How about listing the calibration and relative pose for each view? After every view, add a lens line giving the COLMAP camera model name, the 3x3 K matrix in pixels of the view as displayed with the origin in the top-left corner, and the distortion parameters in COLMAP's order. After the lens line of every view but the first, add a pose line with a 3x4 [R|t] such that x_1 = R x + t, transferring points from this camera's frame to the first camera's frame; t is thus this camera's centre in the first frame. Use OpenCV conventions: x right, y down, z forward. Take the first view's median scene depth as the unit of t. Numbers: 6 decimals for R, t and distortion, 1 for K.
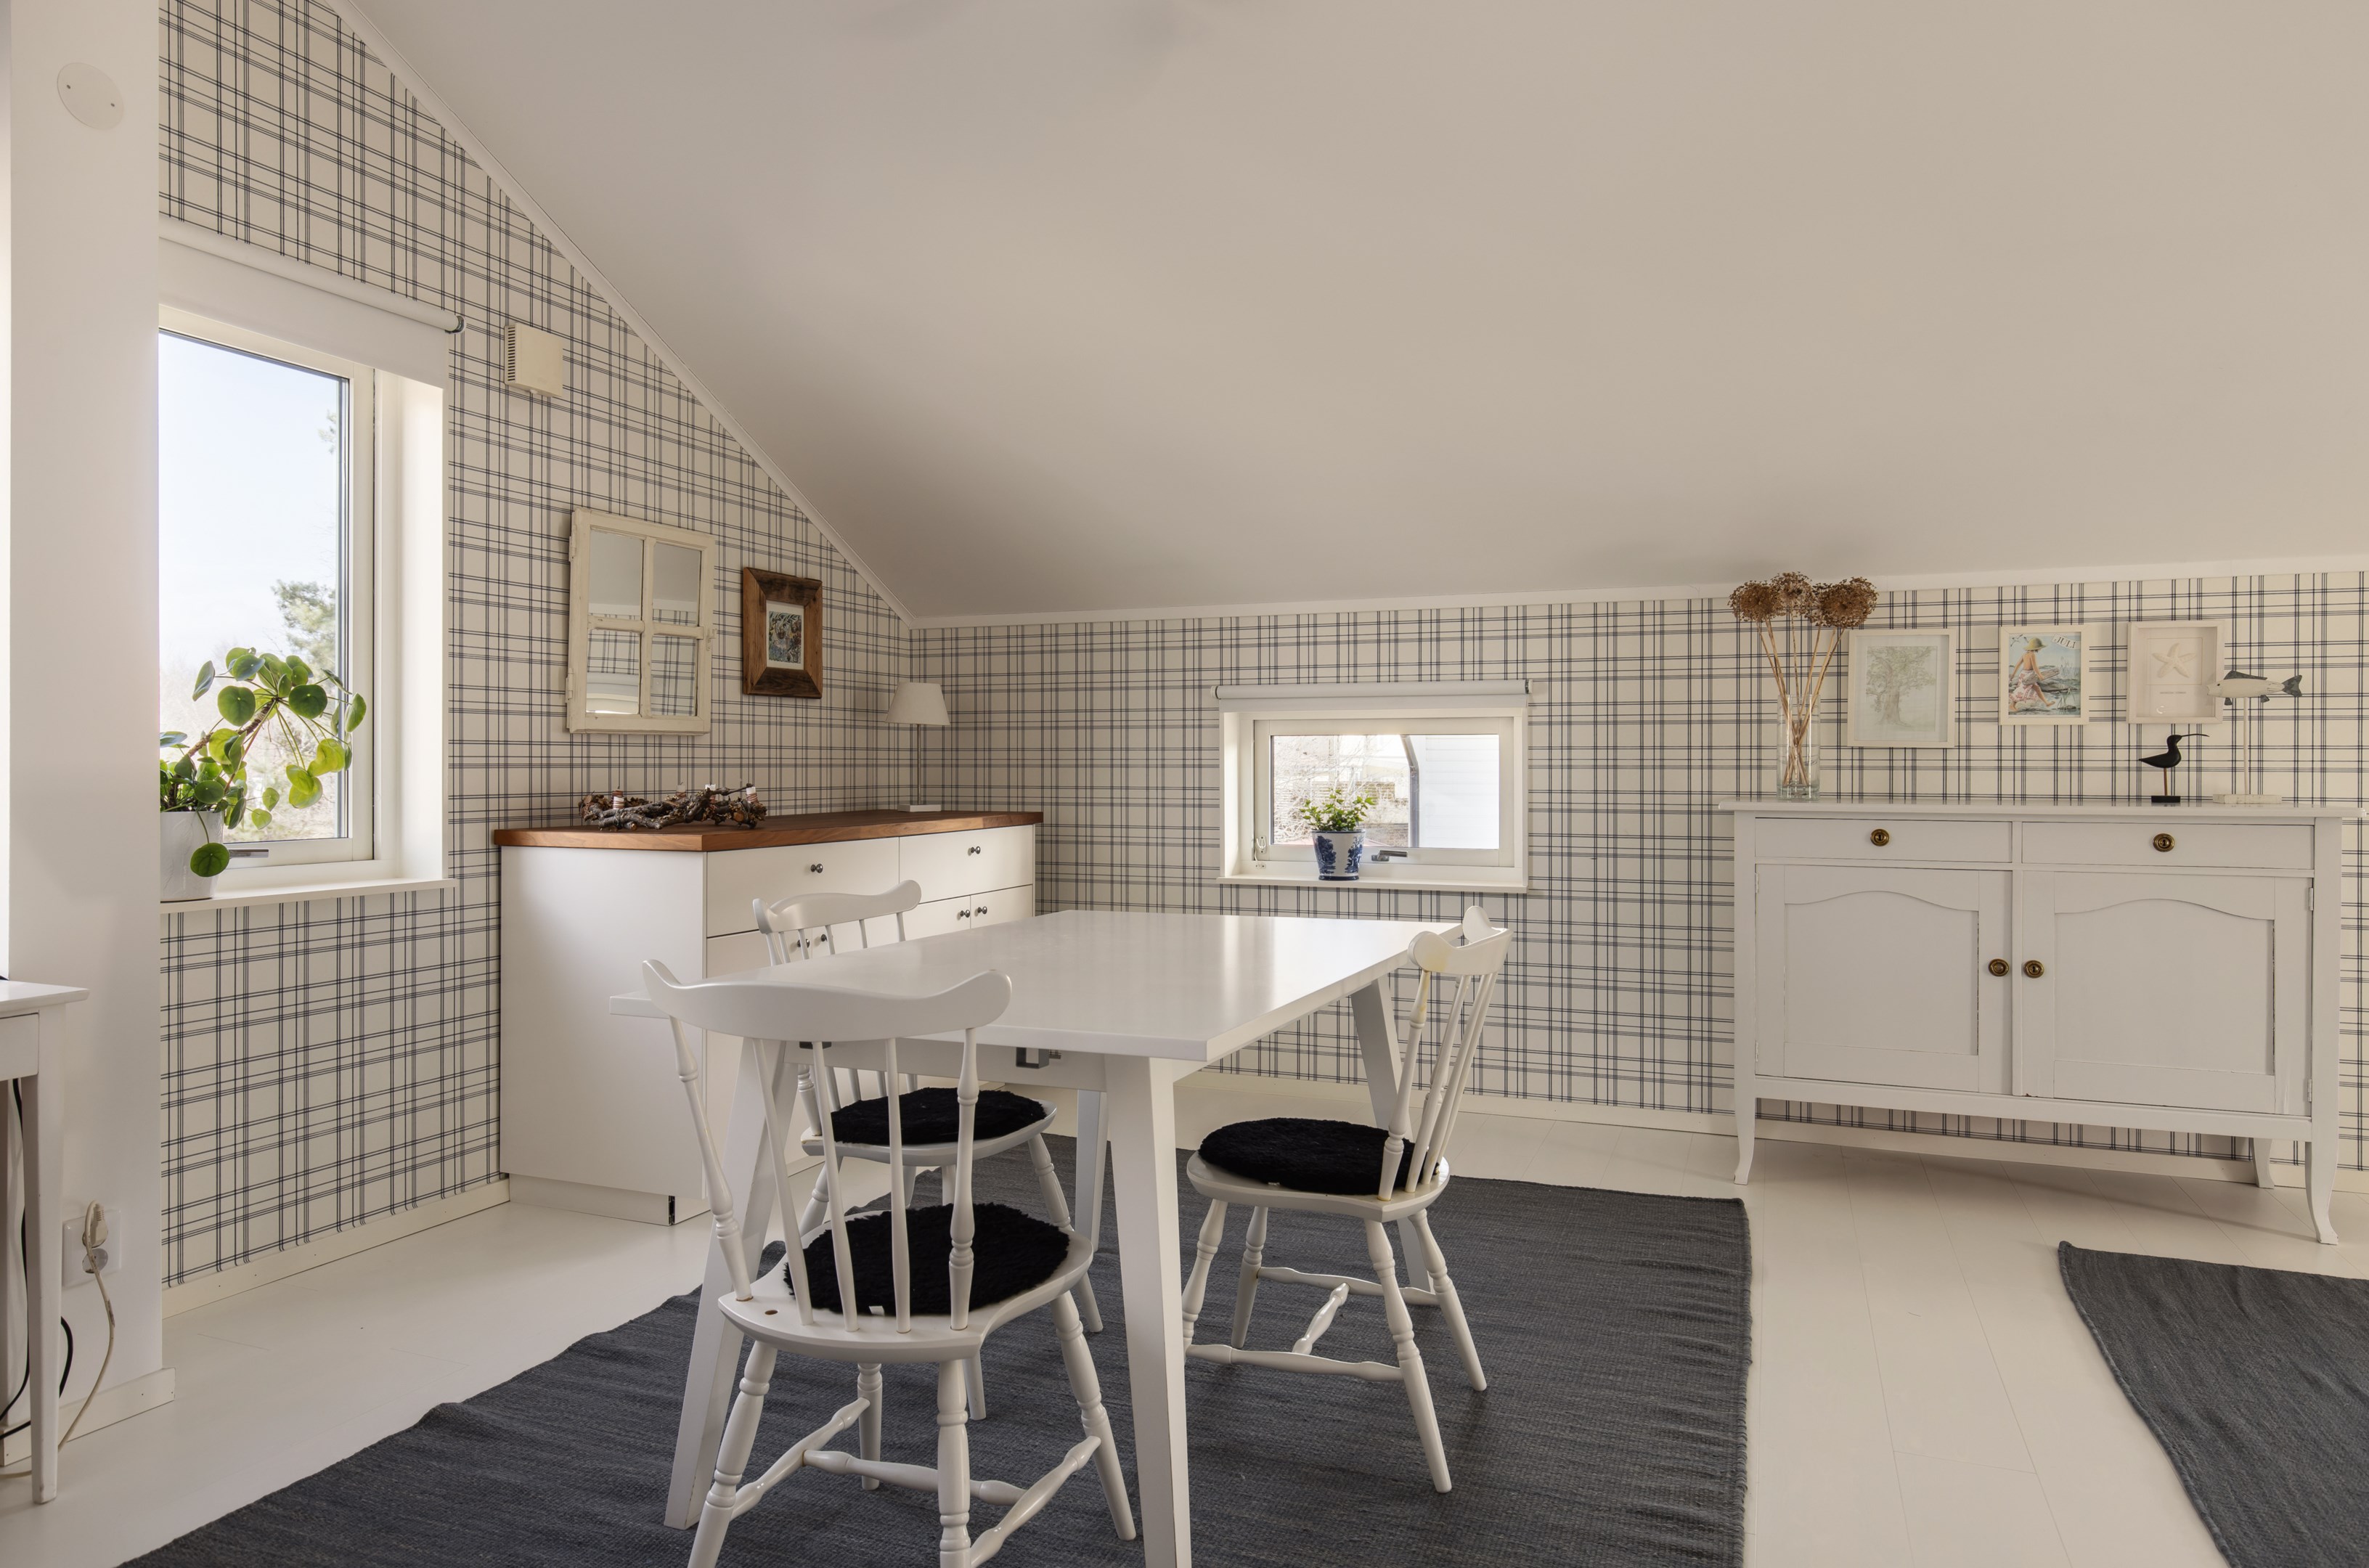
lens RADIAL K [[1435.7, 0, 1186.7], [0, 1435.7, 762.5], [0, 0, 1]] dist [0.006047, 0.000031]
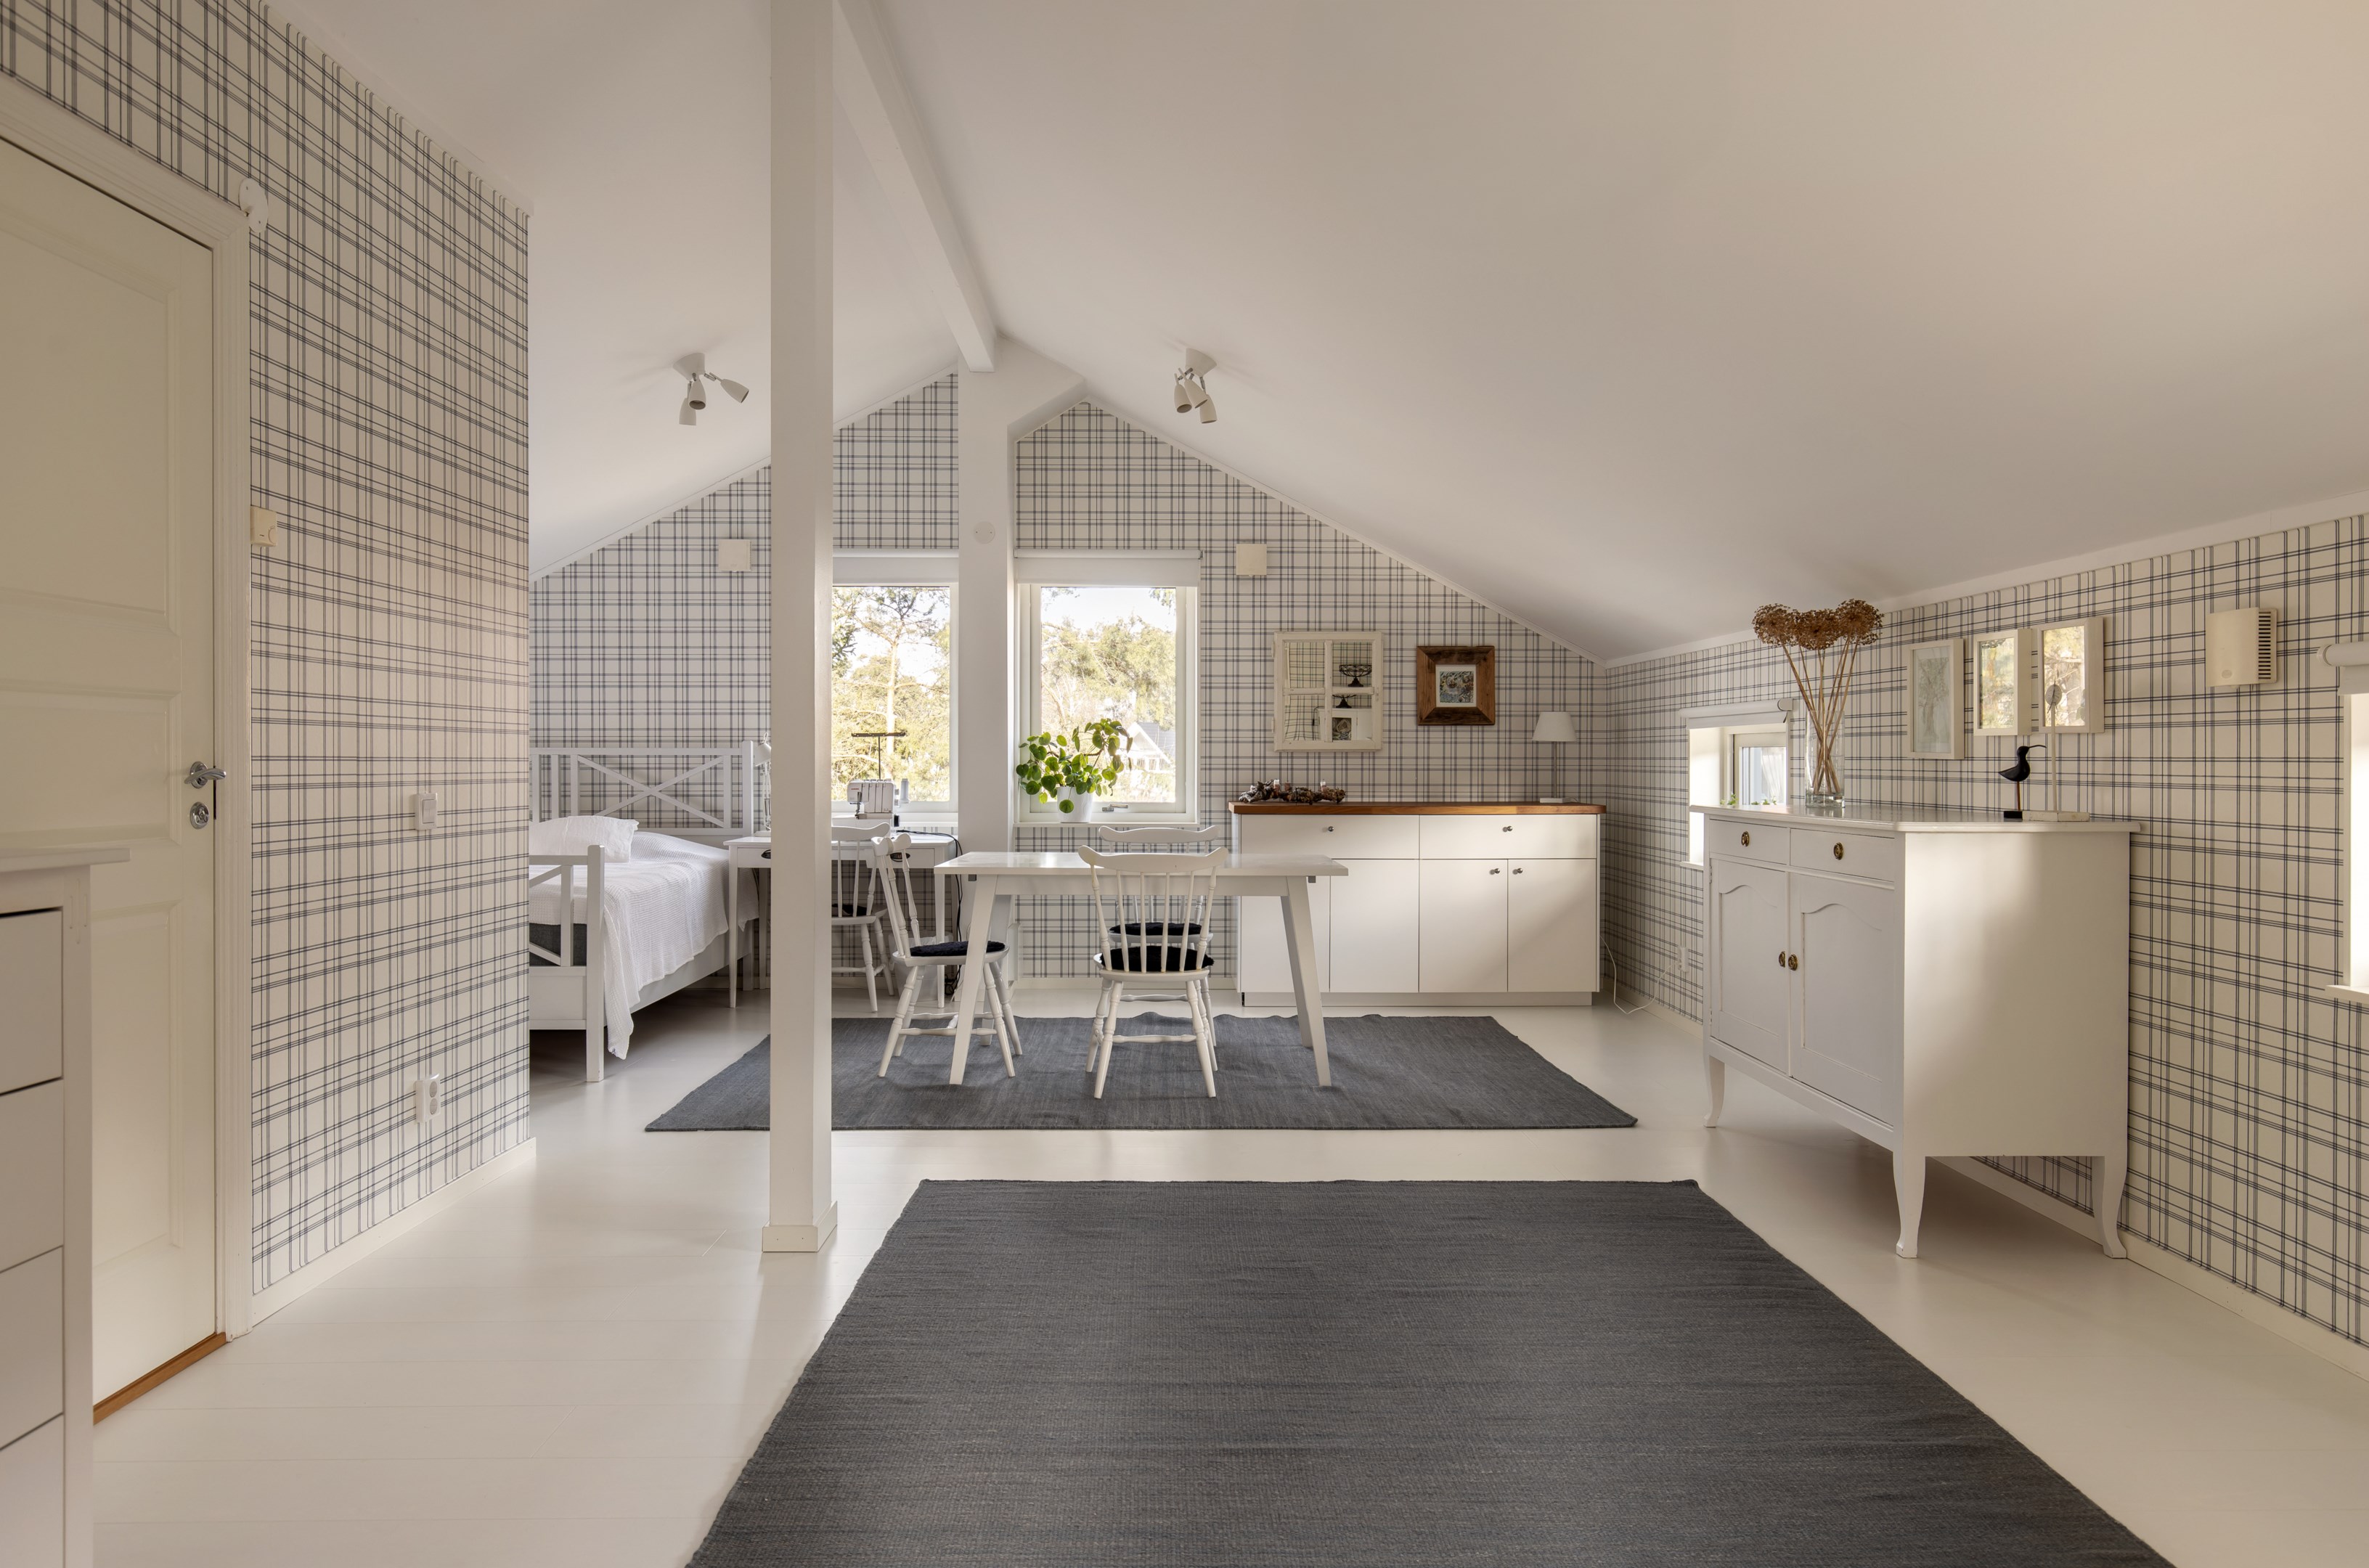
lens RADIAL K [[1506.6, 0, 1184.5], [0, 1506.6, 784.0], [0, 0, 1]] dist [0.001568, -0.000233]
pose [[0.408998, 0.014639, -0.912418, 1.123301], [-0.002523, 0.999886, 0.014911, -0.006423], [0.912532, -0.003796, 0.408988, 0.074157]]
